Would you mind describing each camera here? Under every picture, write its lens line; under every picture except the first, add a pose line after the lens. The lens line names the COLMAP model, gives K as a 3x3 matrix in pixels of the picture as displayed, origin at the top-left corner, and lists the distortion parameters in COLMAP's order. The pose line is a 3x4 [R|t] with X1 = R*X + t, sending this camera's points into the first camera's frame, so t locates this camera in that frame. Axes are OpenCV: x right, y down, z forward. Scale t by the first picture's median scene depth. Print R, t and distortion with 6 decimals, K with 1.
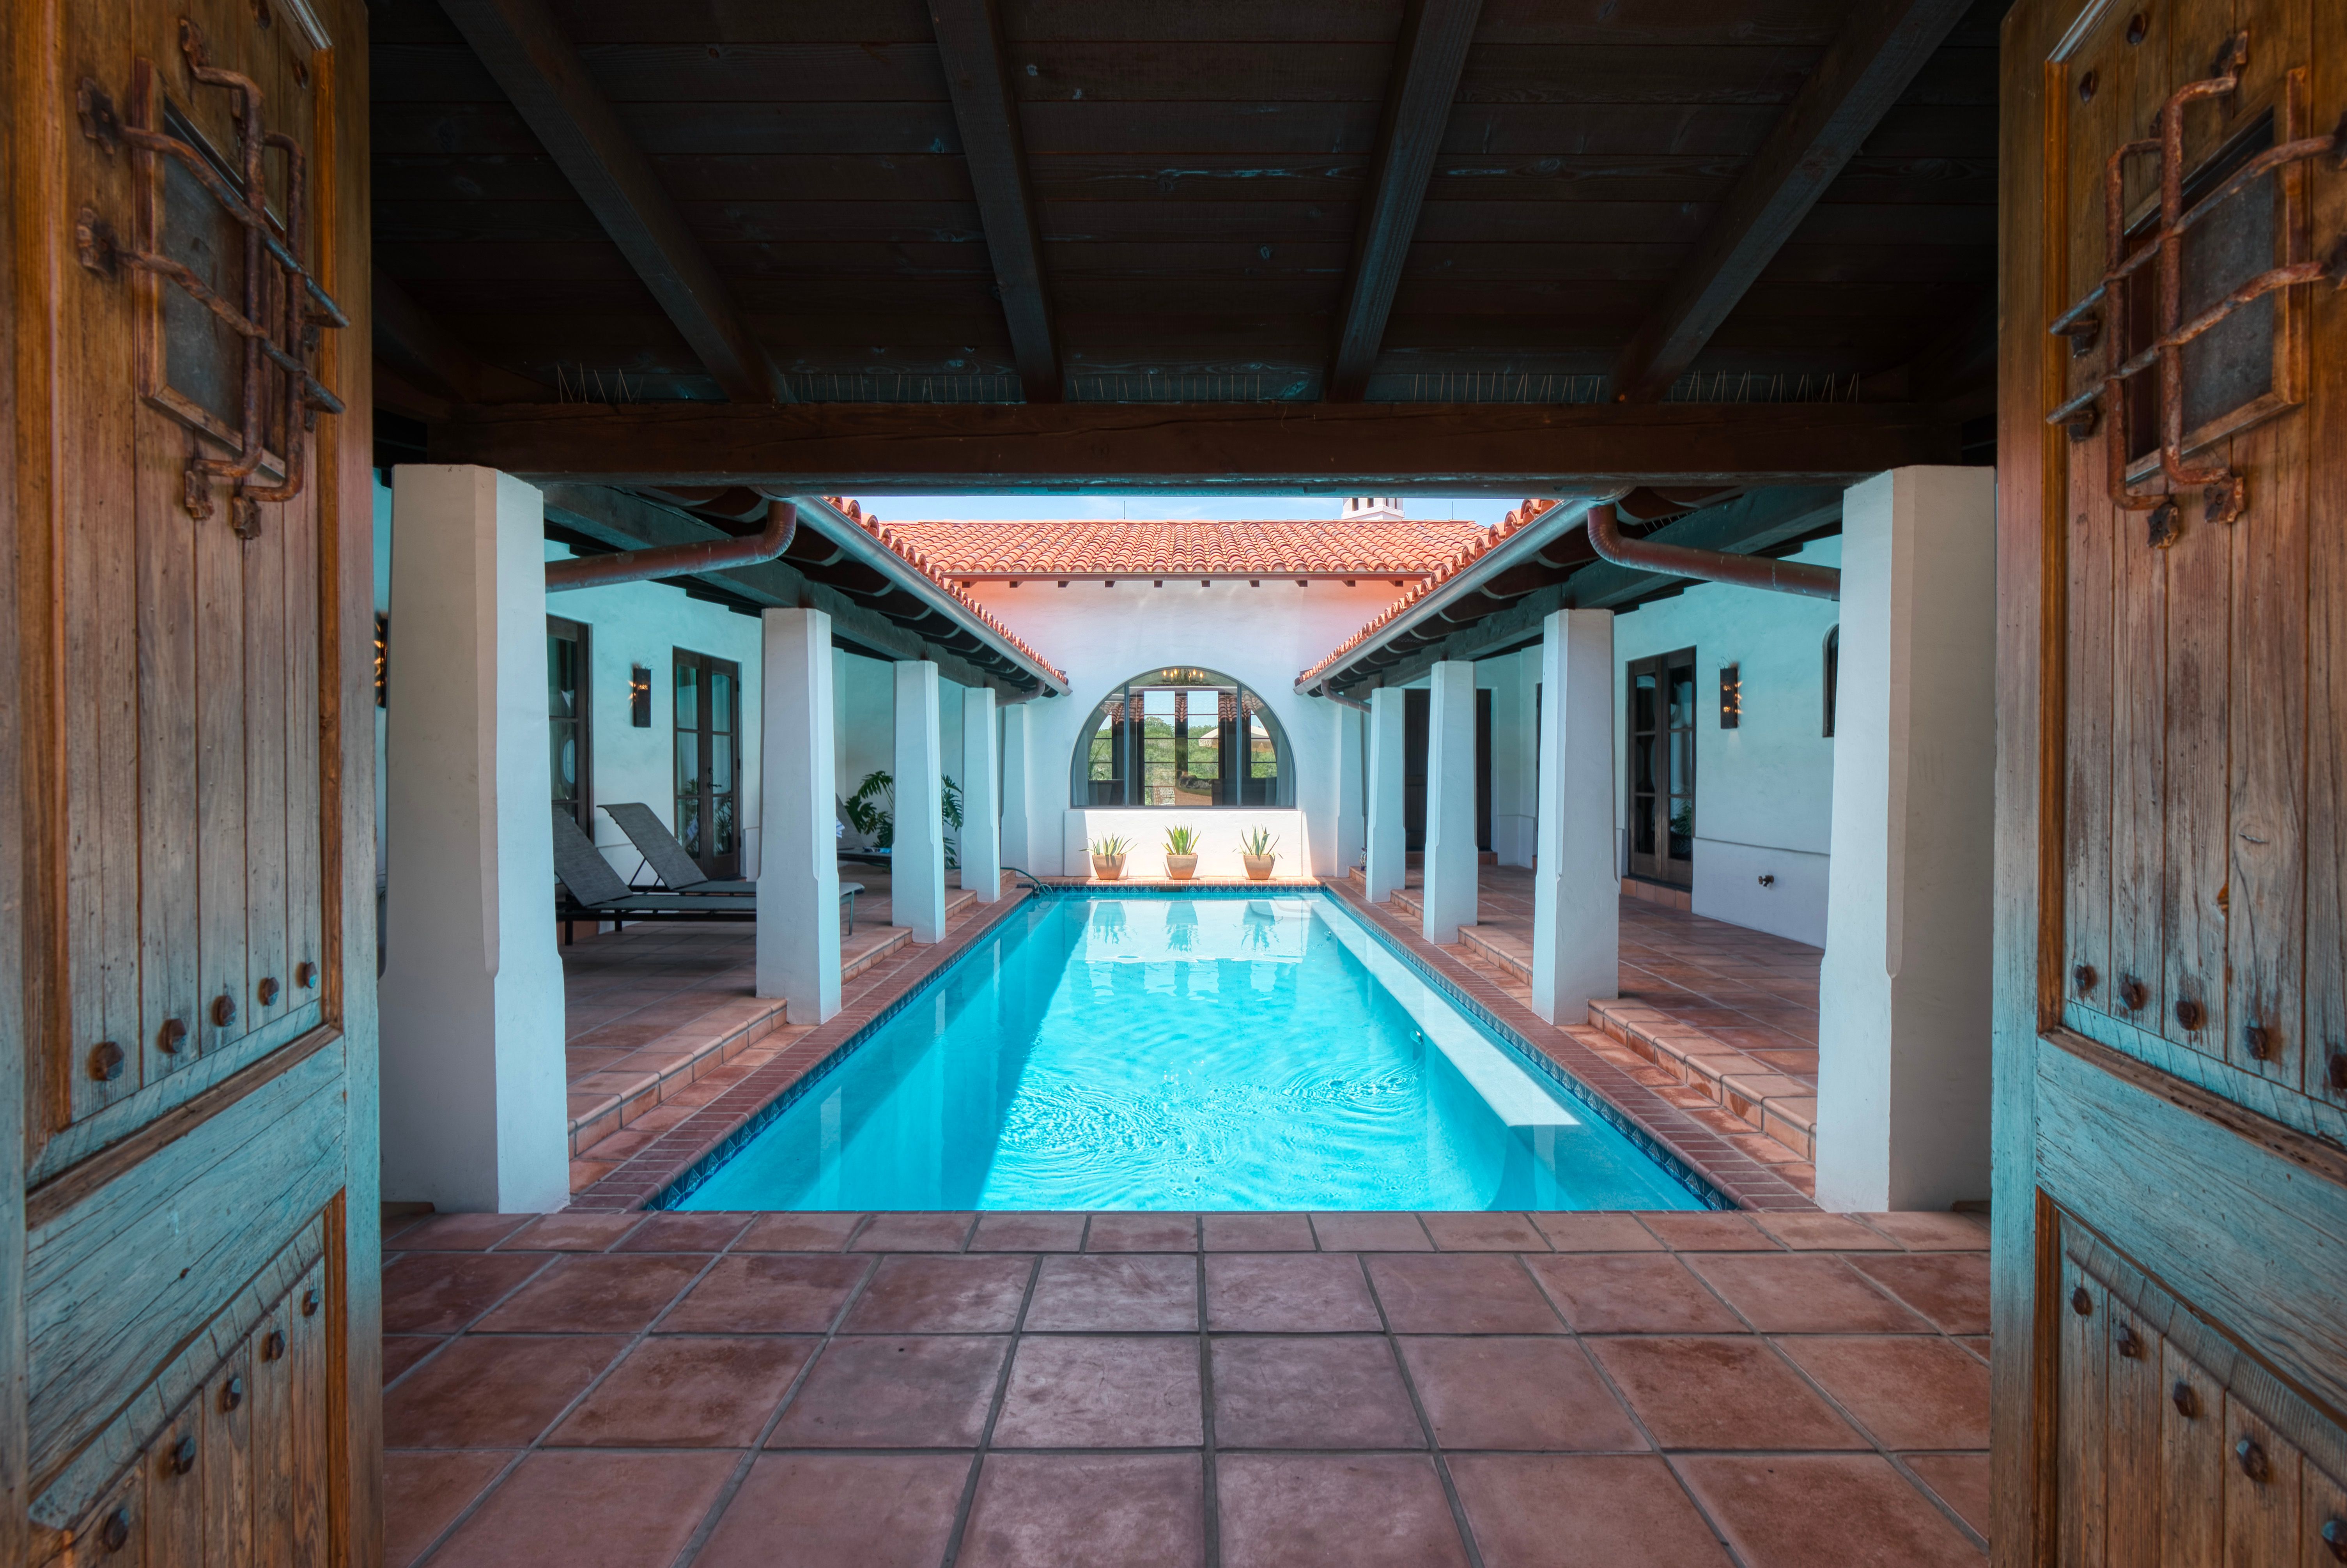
lens RADIAL K [[1057.4, 0, 1180.1], [0, 1057.4, 781.3], [0, 0, 1]] dist [-0.002305, 0.000297]
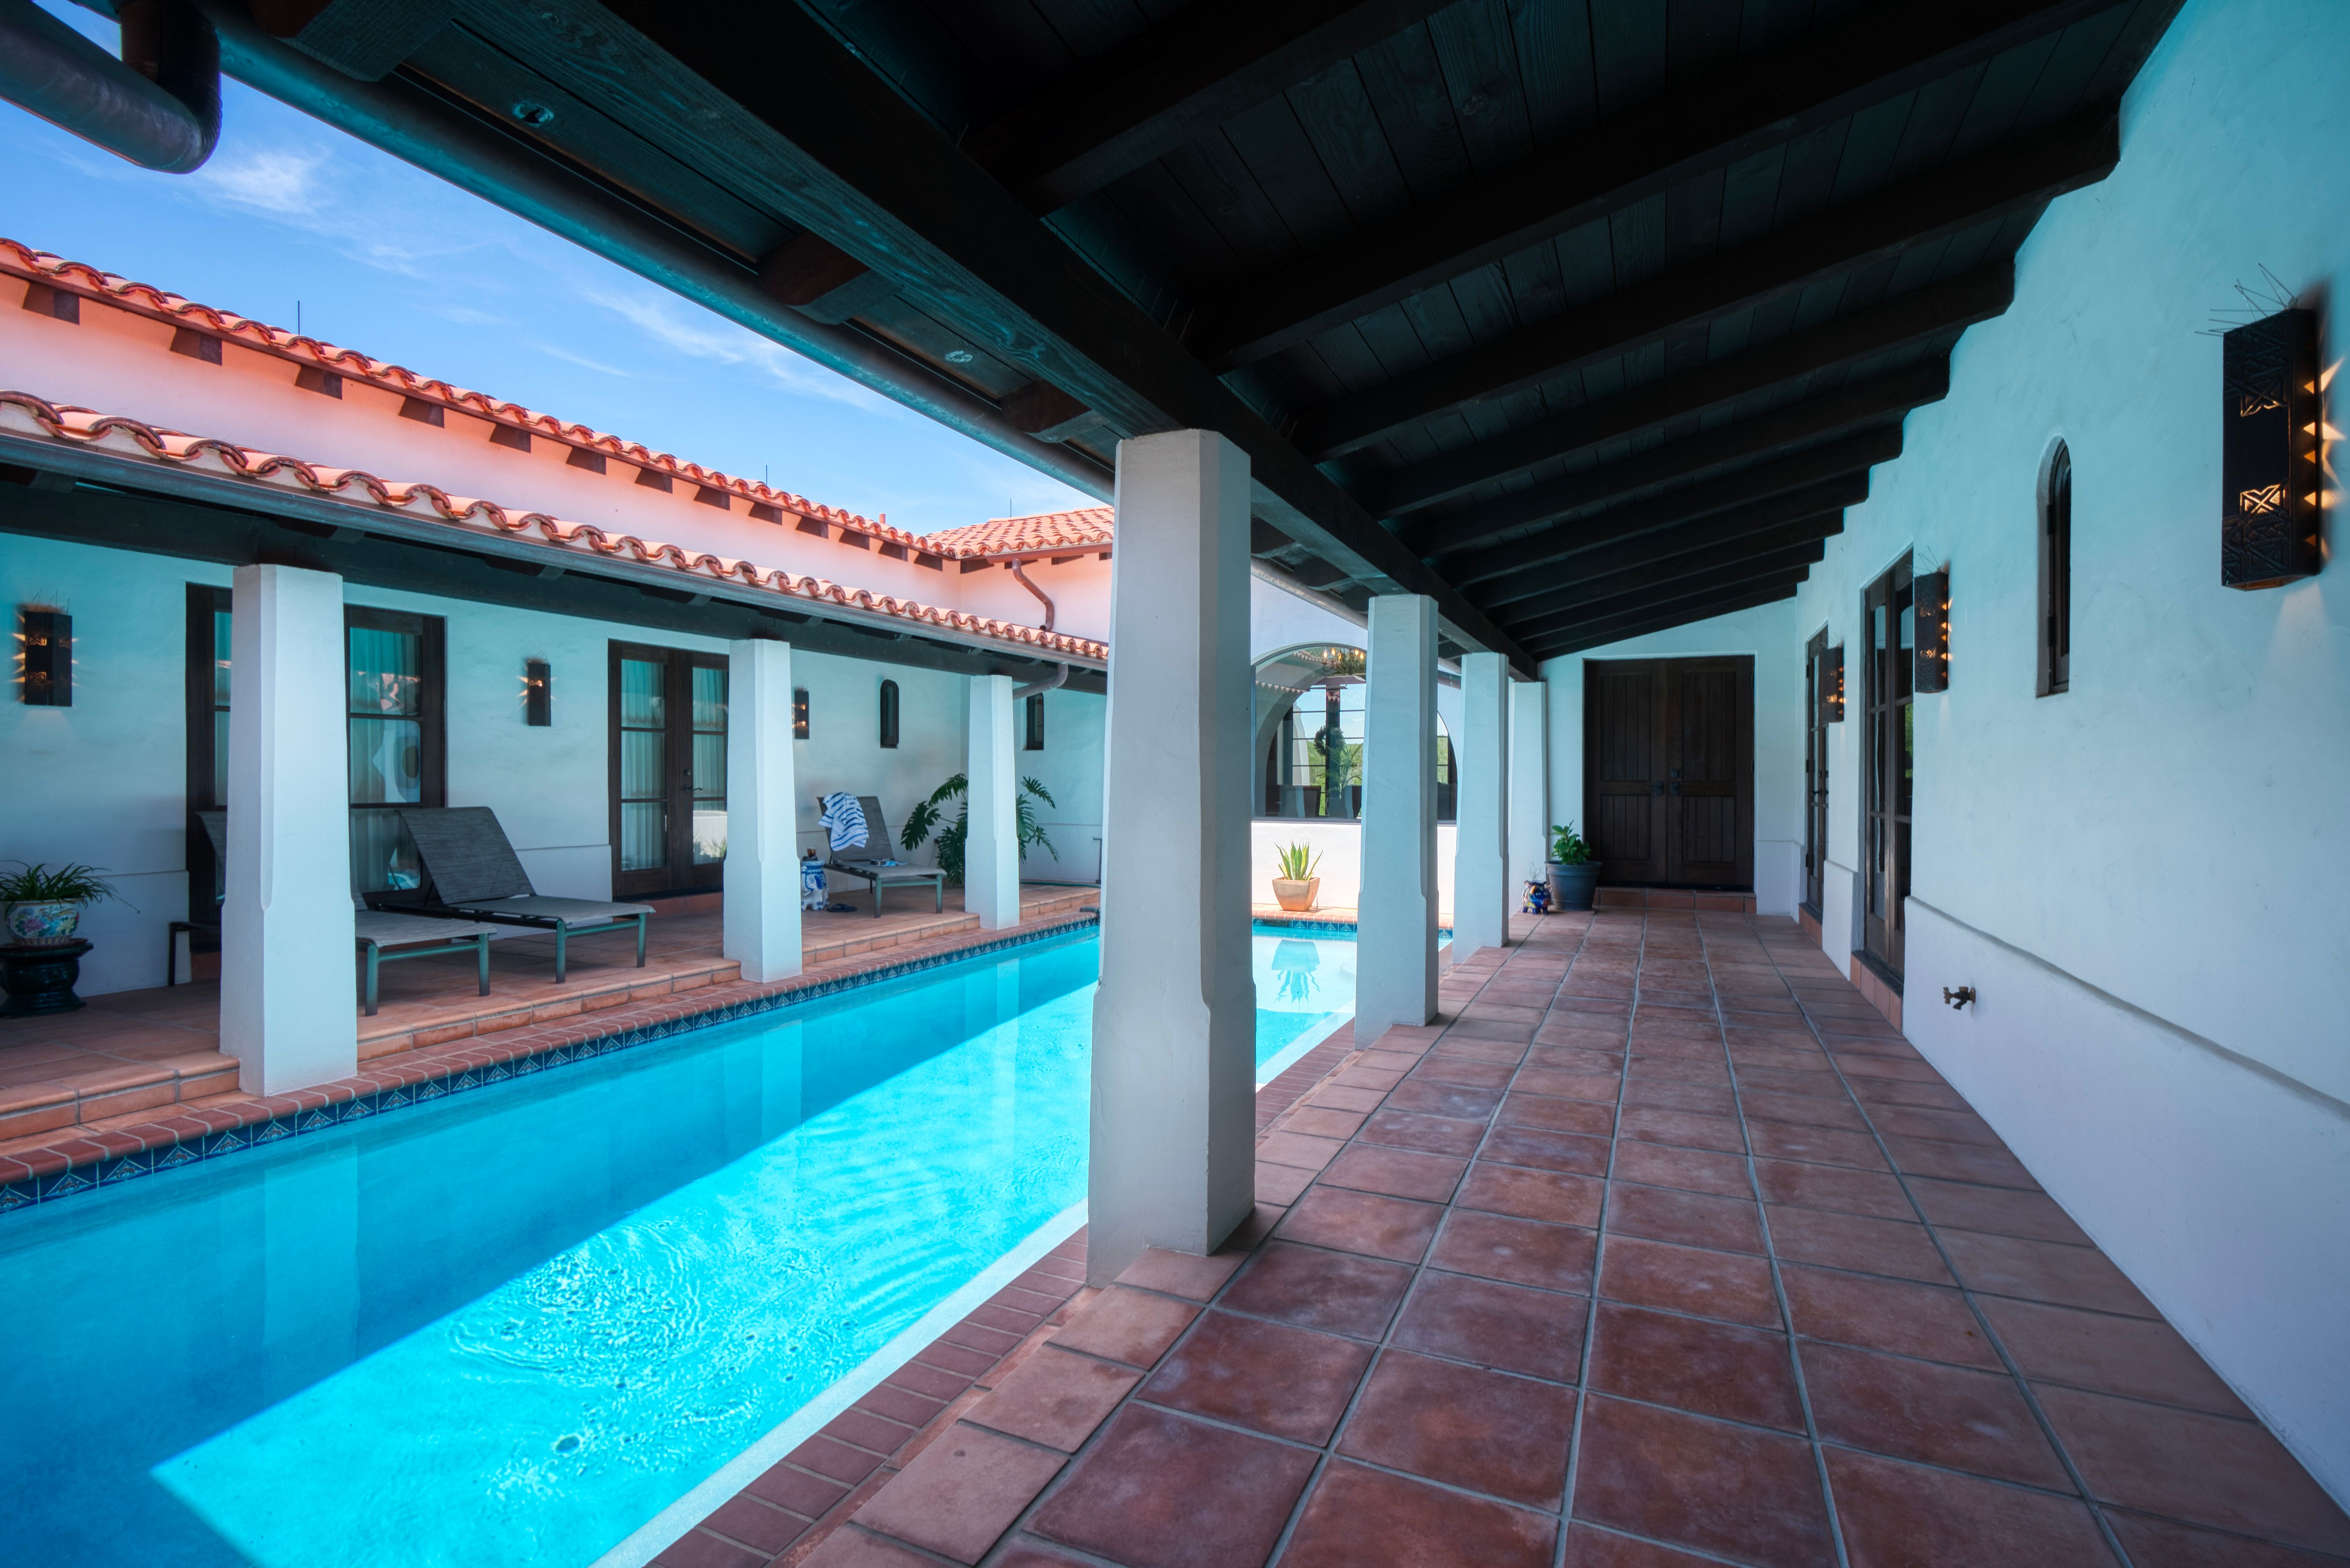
lens RADIAL K [[1058.8, 0, 1181.6], [0, 1058.8, 781.3], [0, 0, 1]] dist [-0.002305, 0.000297]
pose [[0.910986, 0.003722, -0.412421, 0.398777], [-0.004918, 0.999986, -0.001838, -0.002657], [0.412409, 0.003703, 0.910991, 0.380241]]
